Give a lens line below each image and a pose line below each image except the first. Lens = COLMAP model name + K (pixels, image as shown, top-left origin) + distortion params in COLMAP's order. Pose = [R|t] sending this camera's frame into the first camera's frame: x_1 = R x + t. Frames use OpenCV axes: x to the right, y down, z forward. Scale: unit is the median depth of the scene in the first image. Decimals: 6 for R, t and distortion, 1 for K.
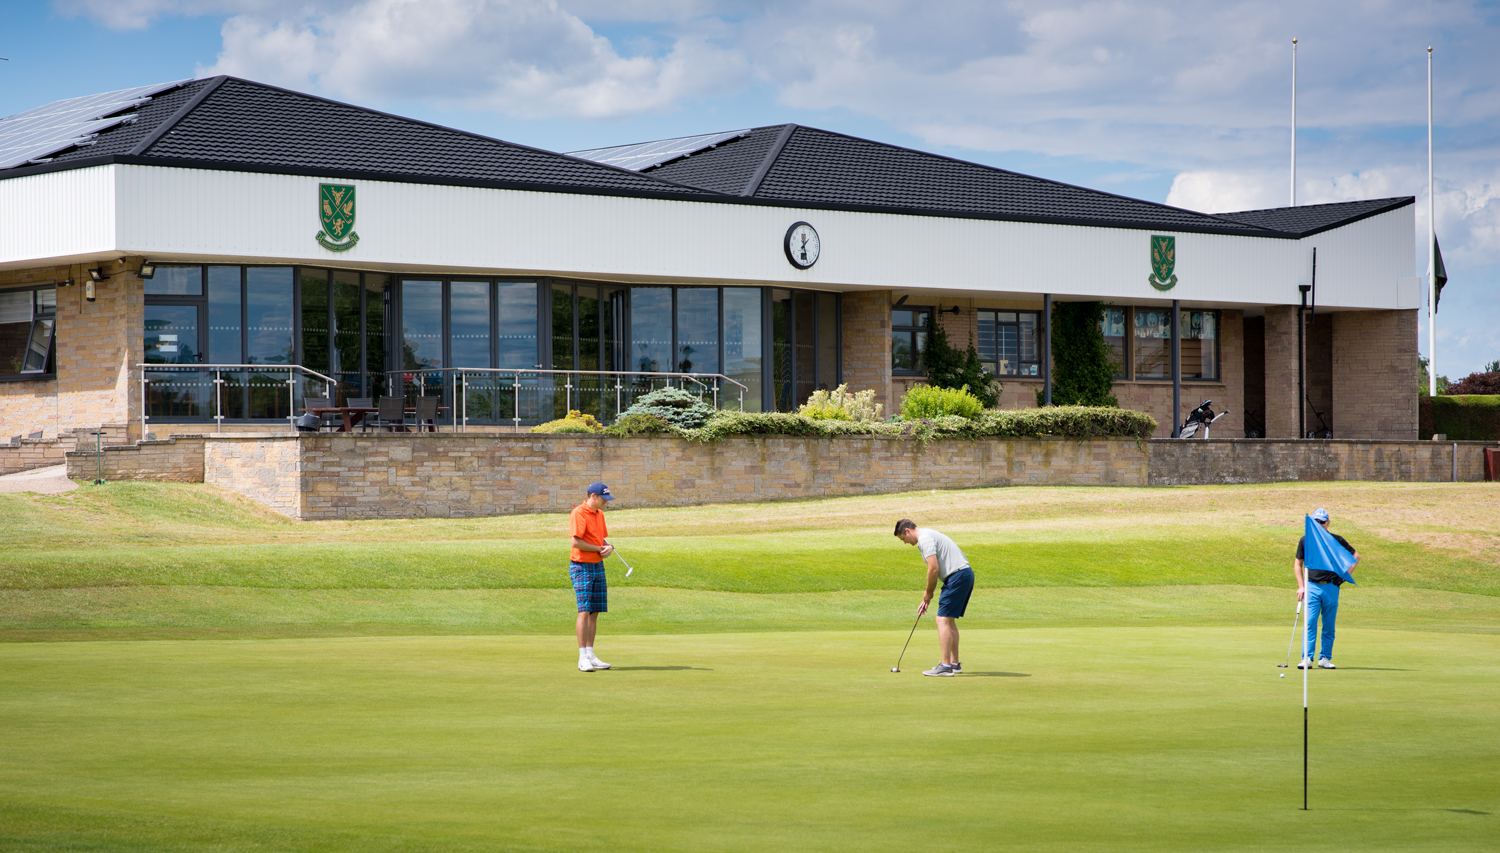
lens RADIAL K [[3444.2, 0, 750.0], [0, 3444.2, 426.5], [0, 0, 1]] dist [0.043670, 0.015391]
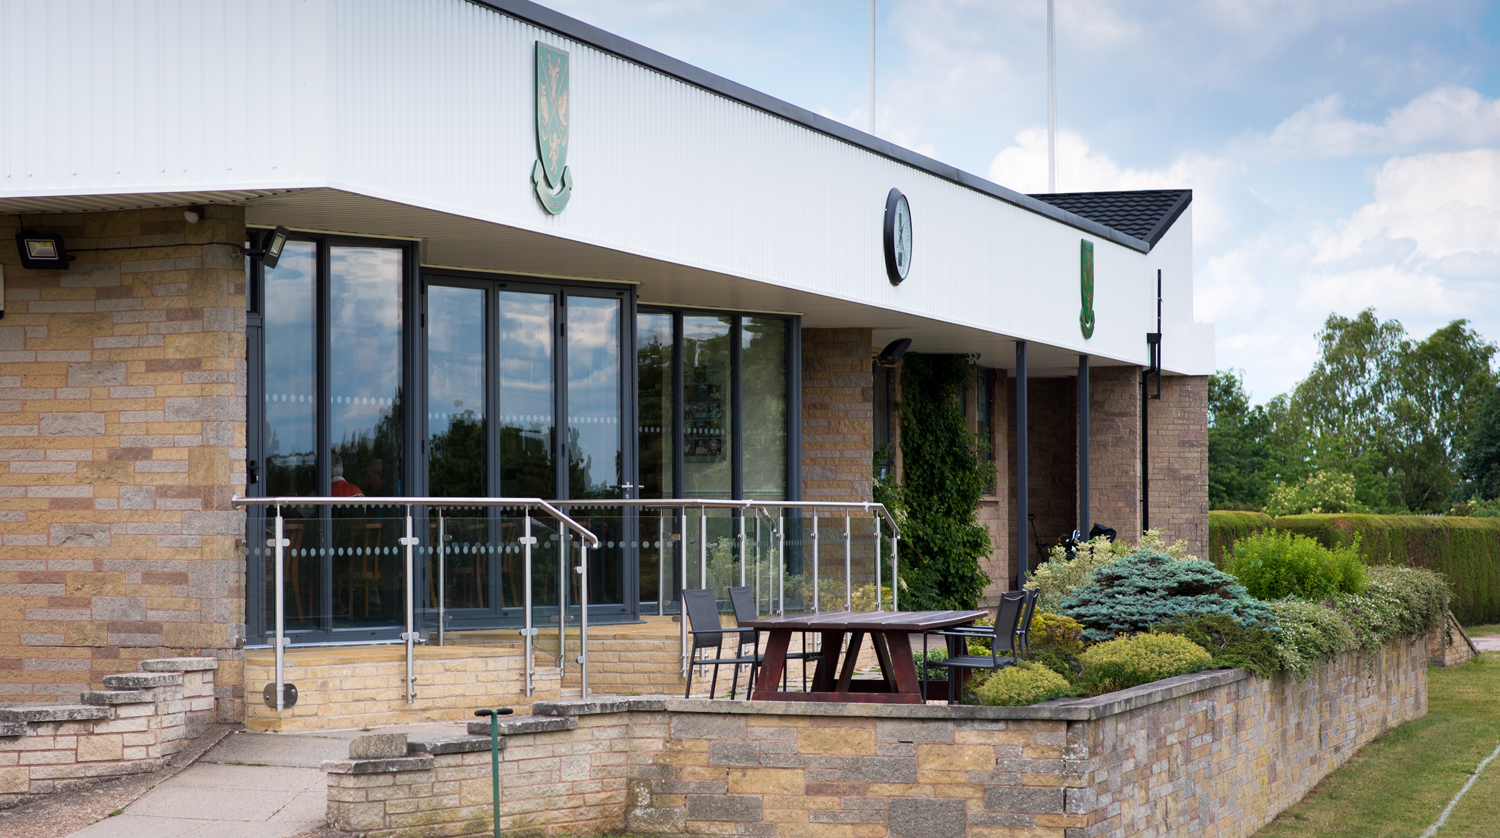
lens RADIAL K [[4051.9, 0, 546.4], [0, 4051.9, 416.9], [0, 0, 1]] dist [0.026998, 0.701359]
pose [[0.856803, 0.017641, 0.515343, -0.366175], [-0.012146, 0.999828, -0.014031, -0.020471], [-0.515501, 0.005762, 0.856869, 0.597669]]
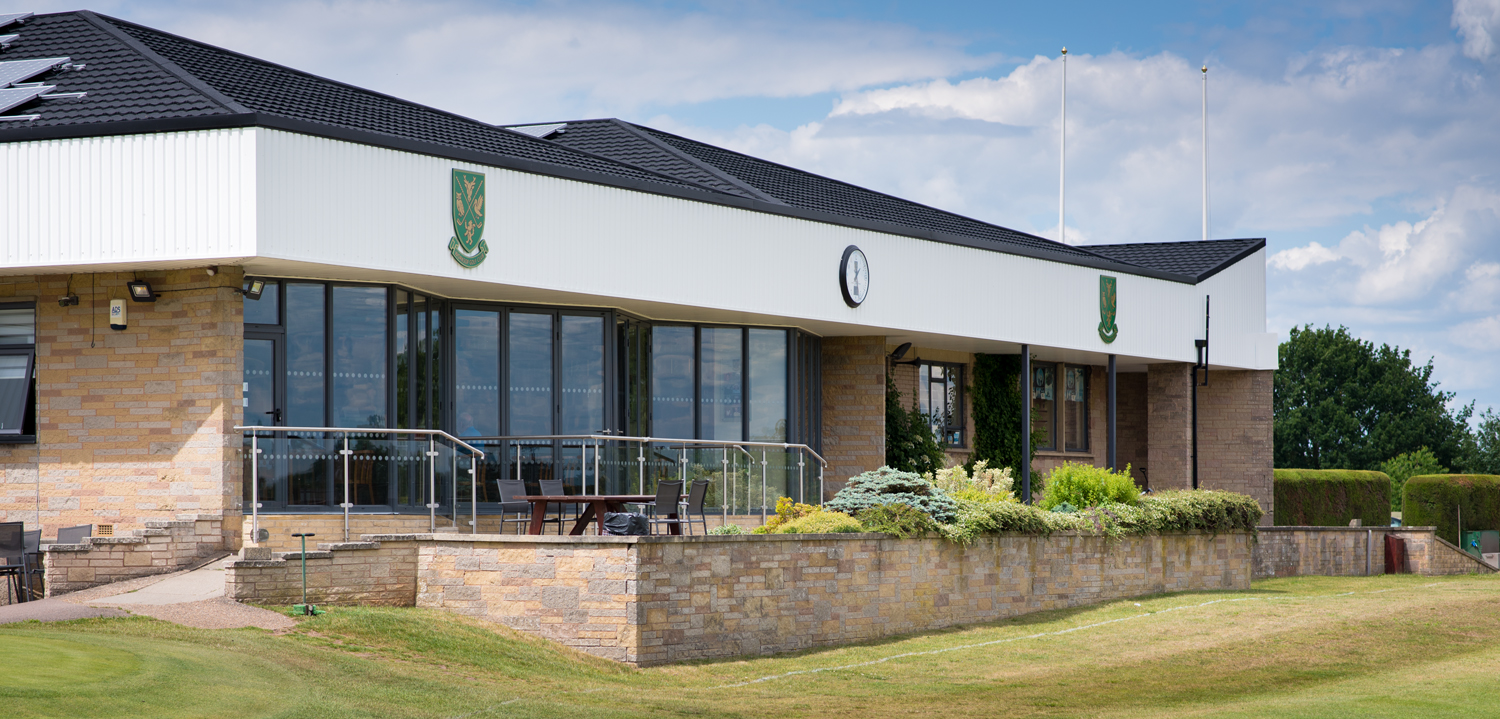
lens RADIAL K [[3506.4, 0, 750.0], [0, 3506.4, 359.5], [0, 0, 1]] dist [-0.051316, 0.002739]
pose [[0.929512, 0.022392, 0.368111, -0.329513], [-0.011646, 0.999439, -0.031389, -0.010516], [-0.368607, 0.024889, 0.929252, 0.321214]]
